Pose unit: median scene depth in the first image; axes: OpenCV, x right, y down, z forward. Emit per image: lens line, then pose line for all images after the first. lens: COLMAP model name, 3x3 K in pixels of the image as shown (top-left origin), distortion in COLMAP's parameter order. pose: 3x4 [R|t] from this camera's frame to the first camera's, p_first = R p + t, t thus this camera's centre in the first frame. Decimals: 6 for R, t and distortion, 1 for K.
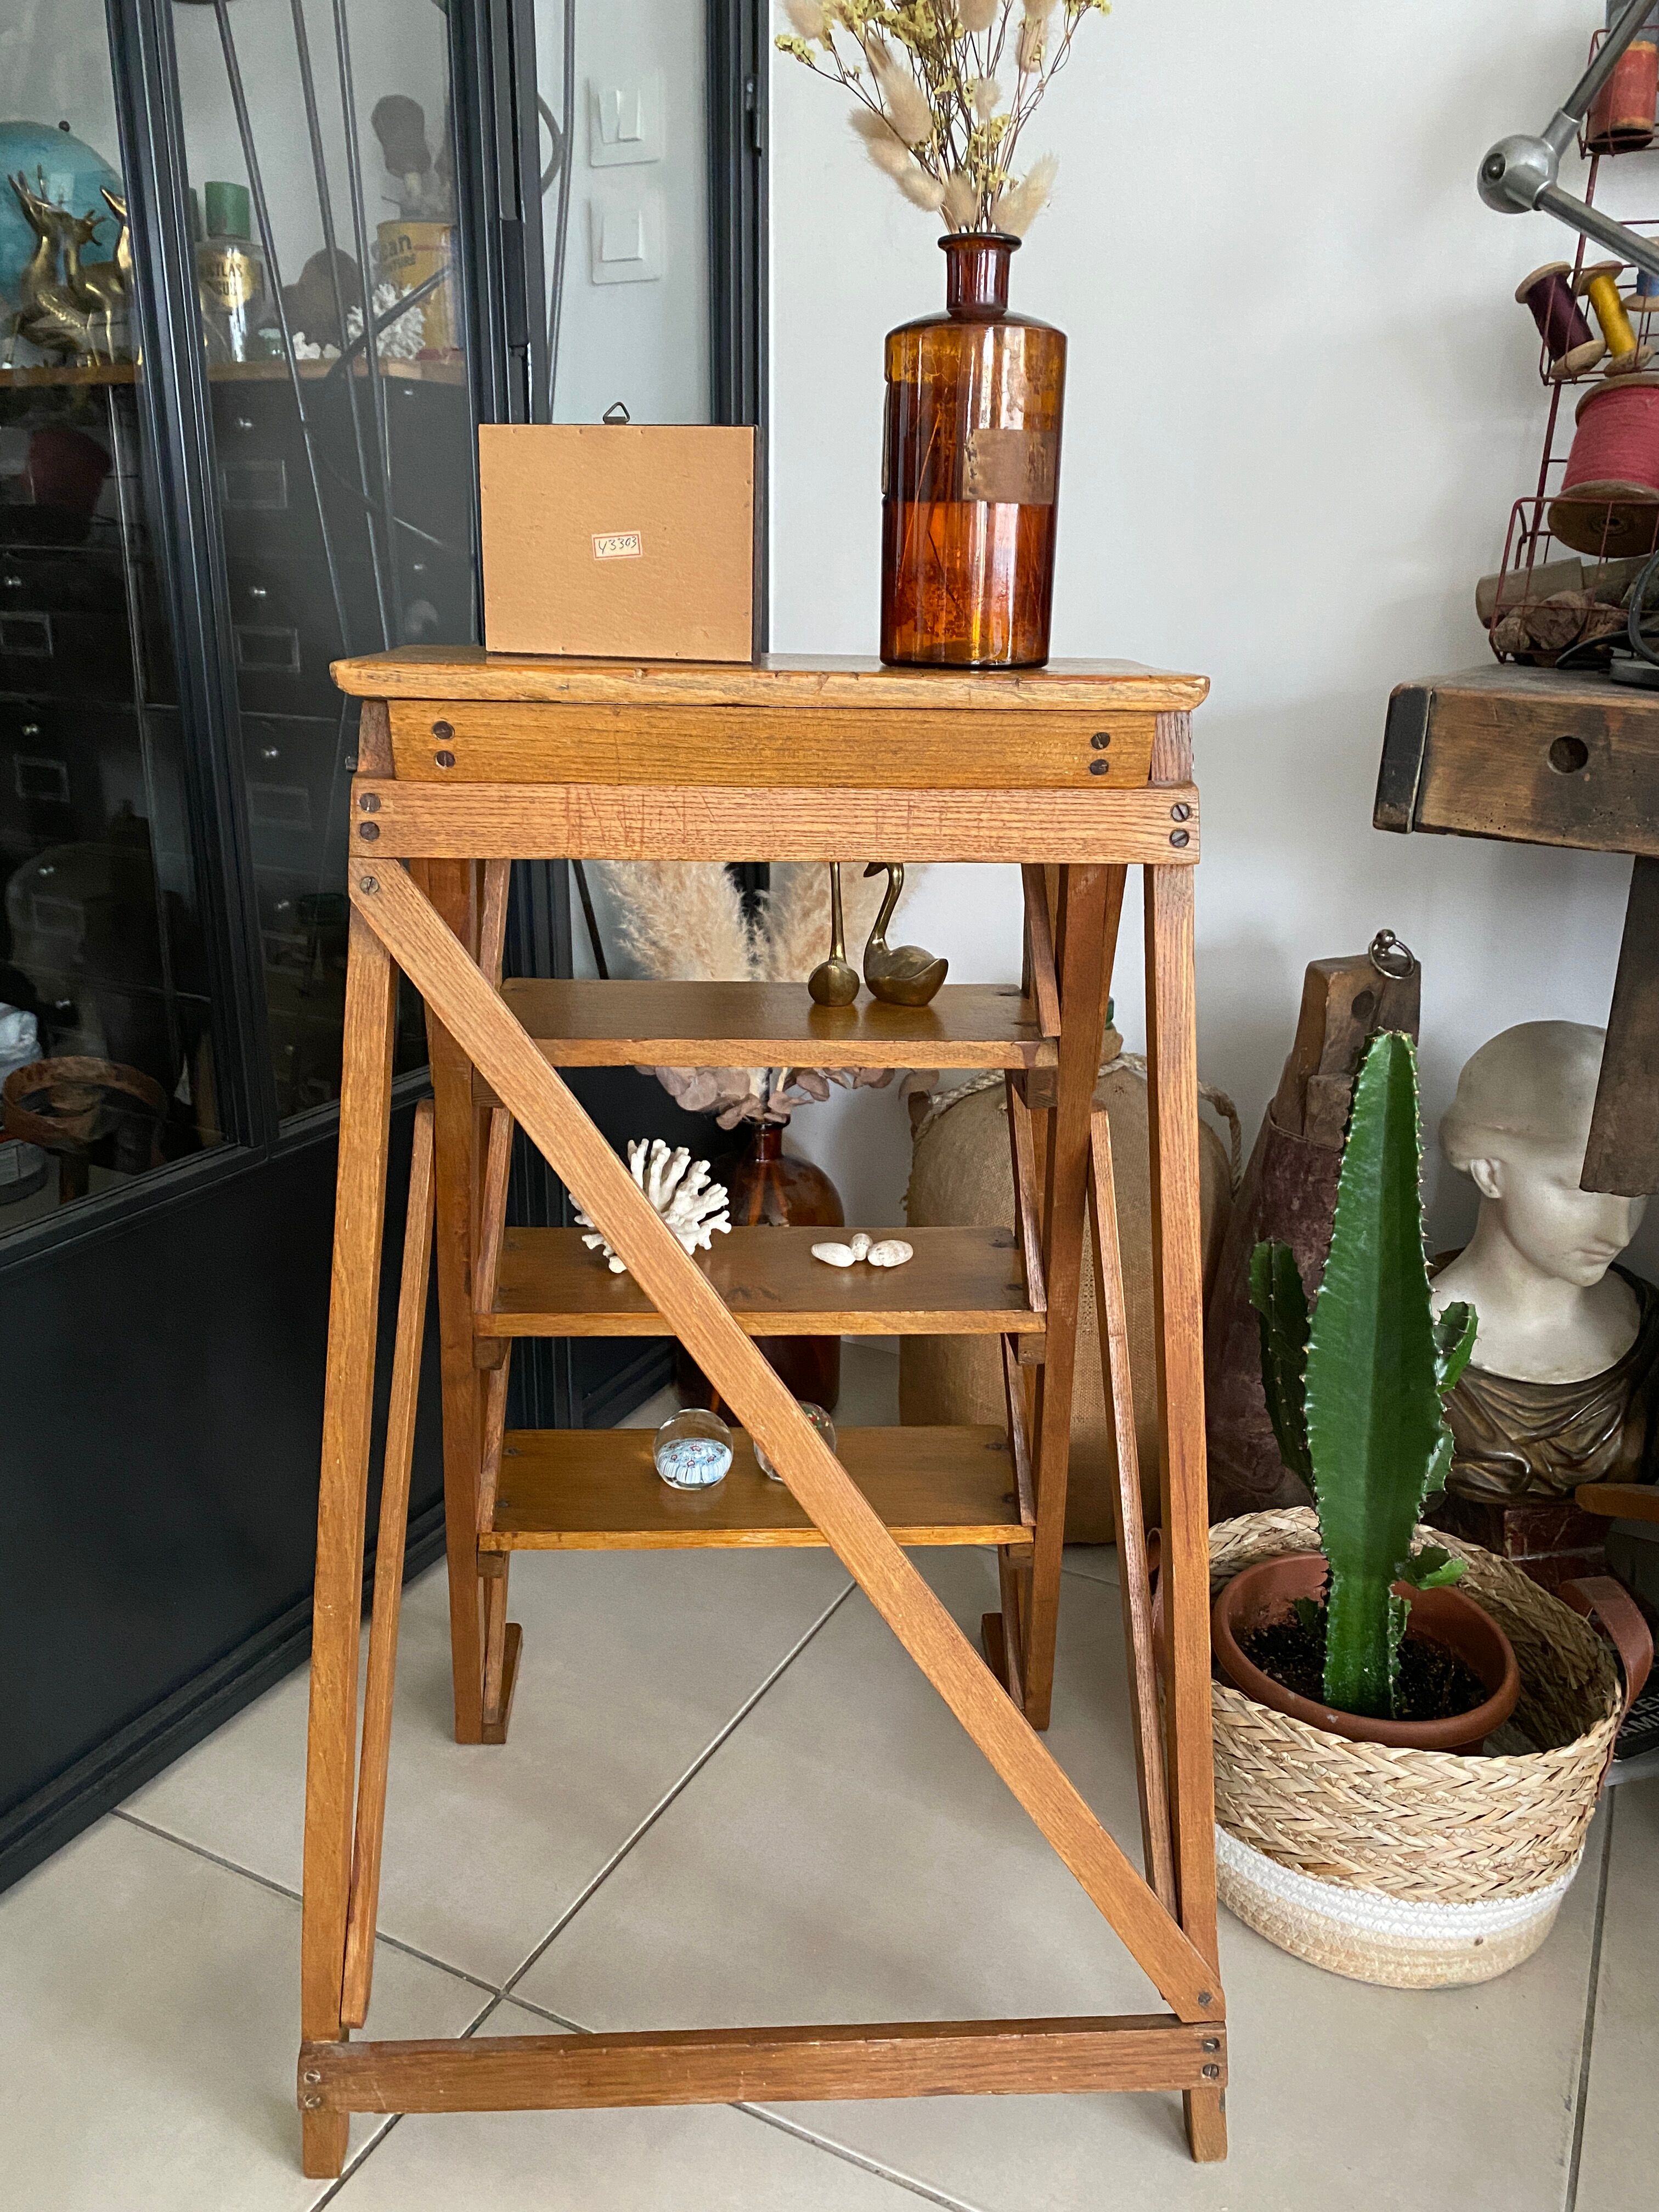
lens RADIAL K [[1691.6, 0, 824.4], [0, 1691.6, 1080.7], [0, 0, 1]] dist [0.025262, -0.020584]
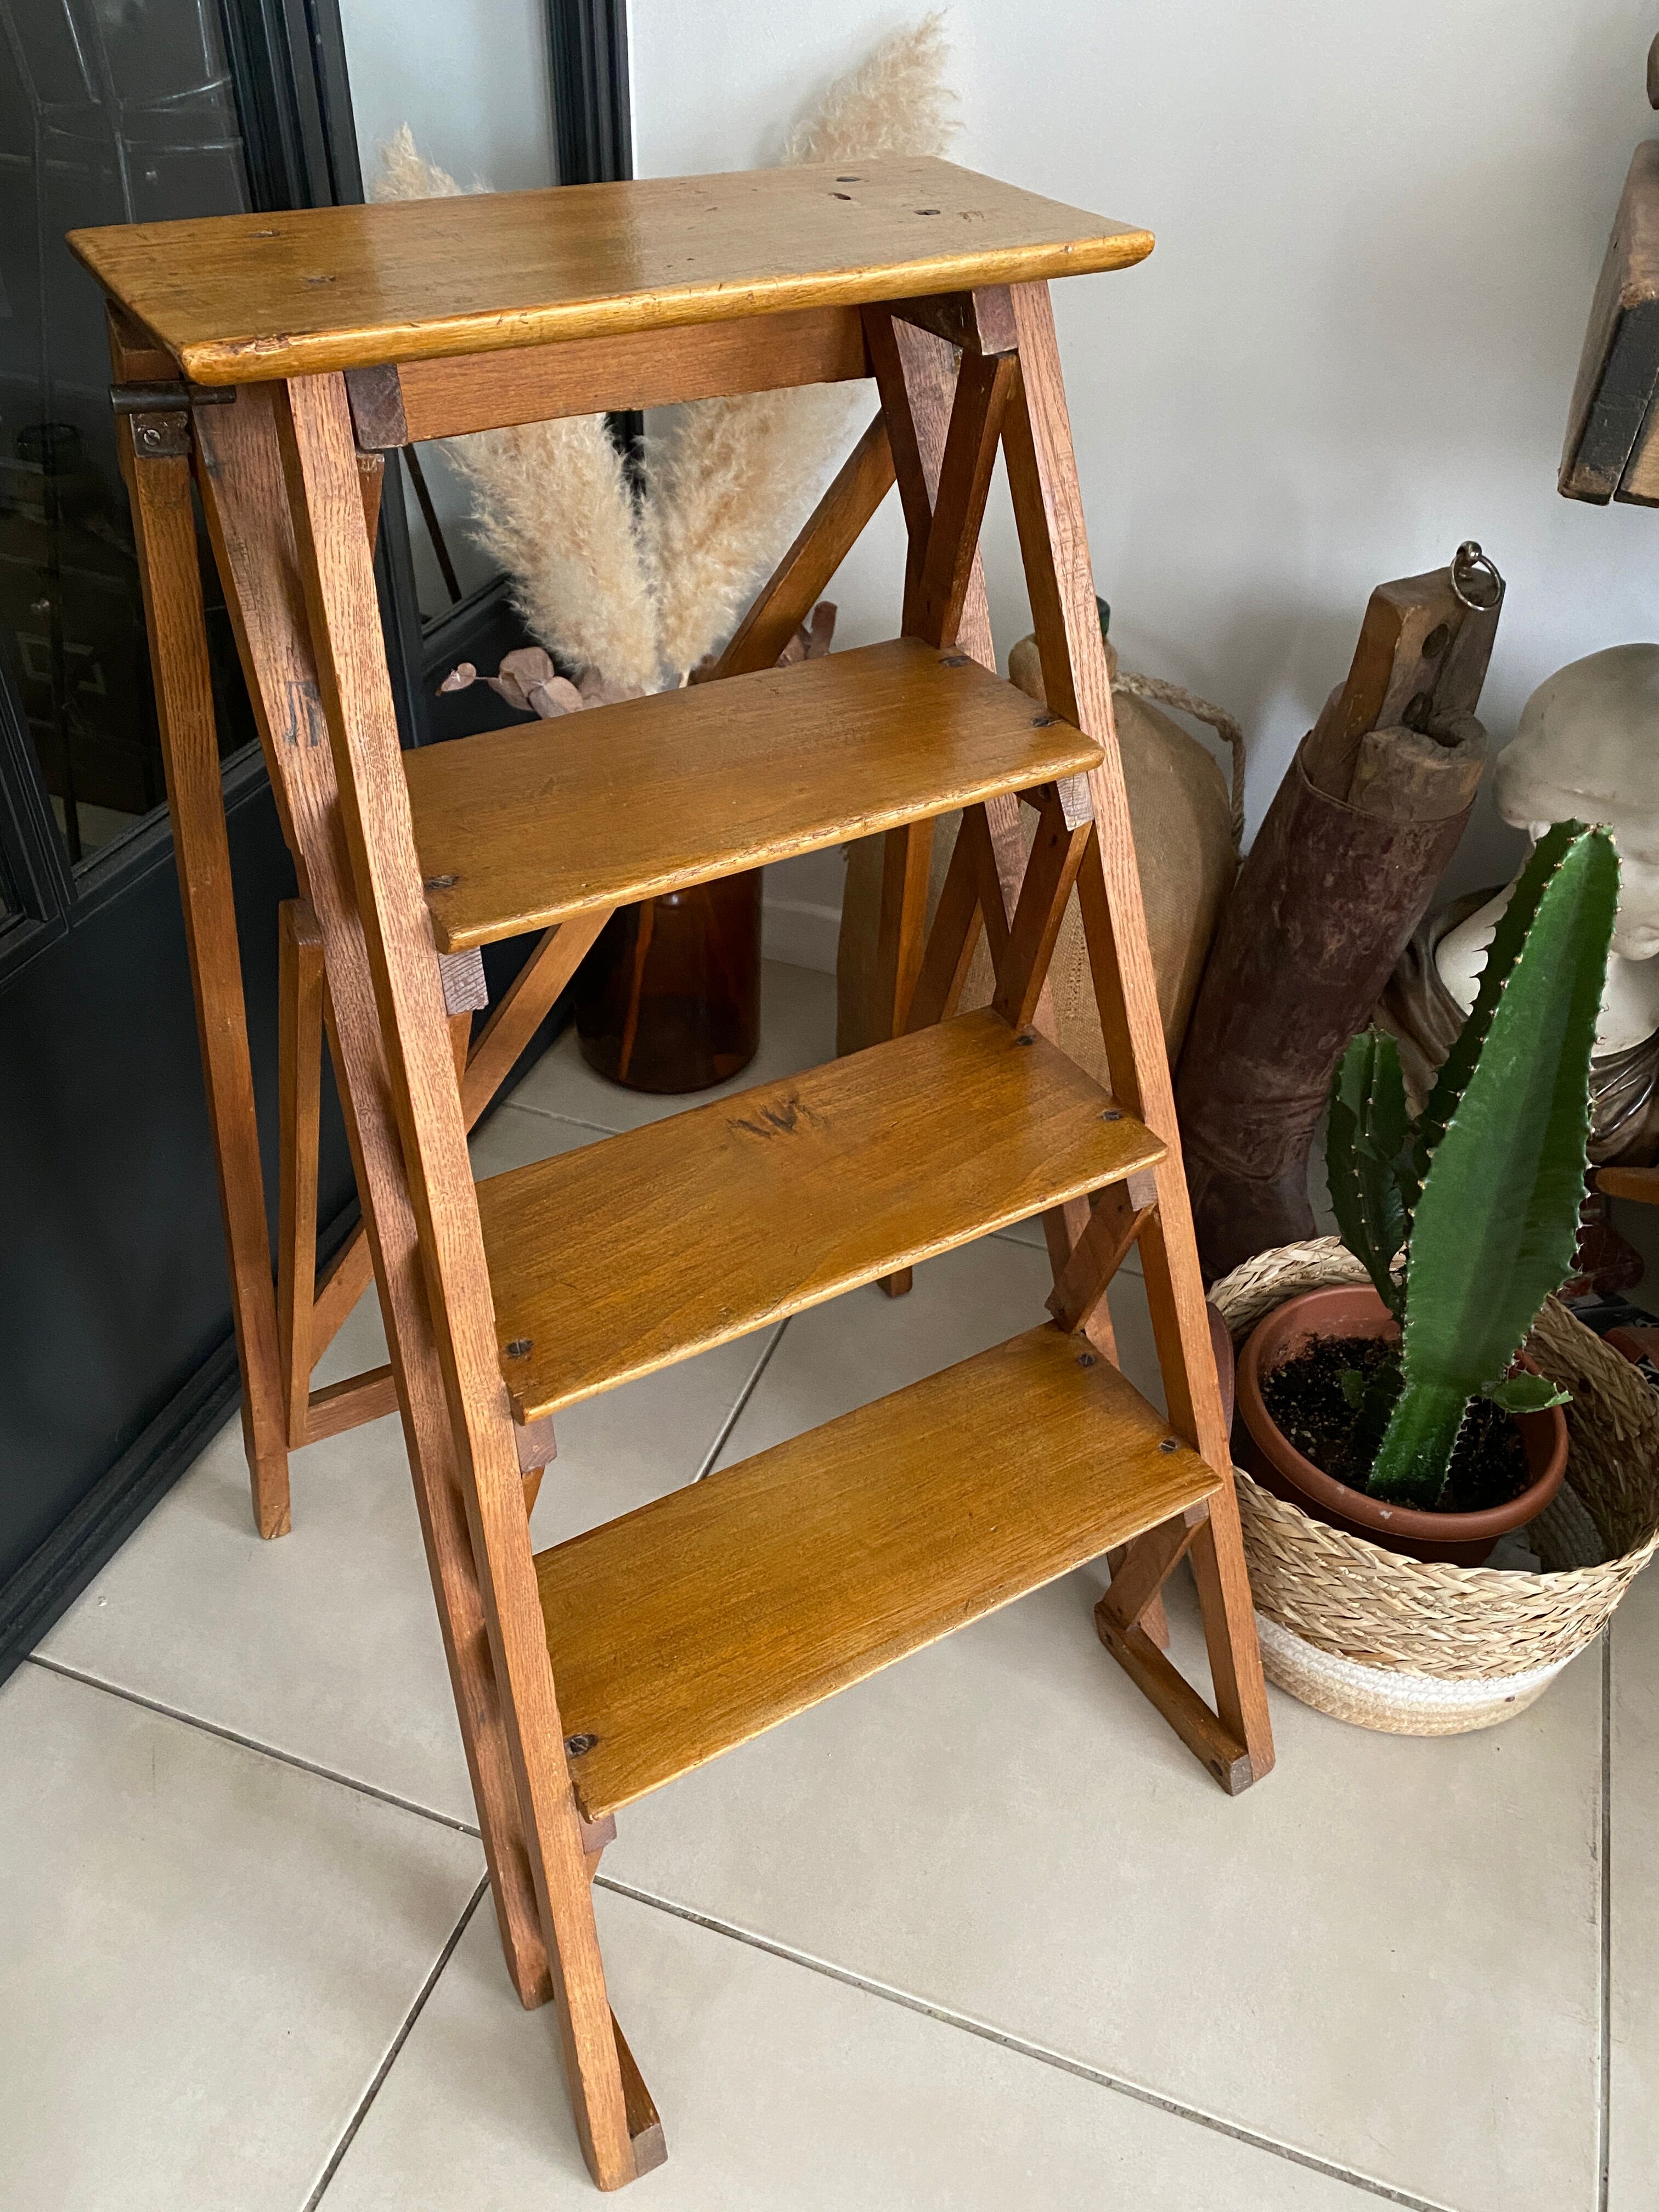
lens RADIAL K [[1691.6, 0, 821.6], [0, 1691.6, 1090.1], [0, 0, 1]] dist [0.025262, -0.020584]
pose [[0.992943, -0.062747, 0.100633, -0.076957], [0.022283, 0.932163, 0.361354, -0.165068], [-0.116480, -0.356561, 0.926982, 0.238627]]
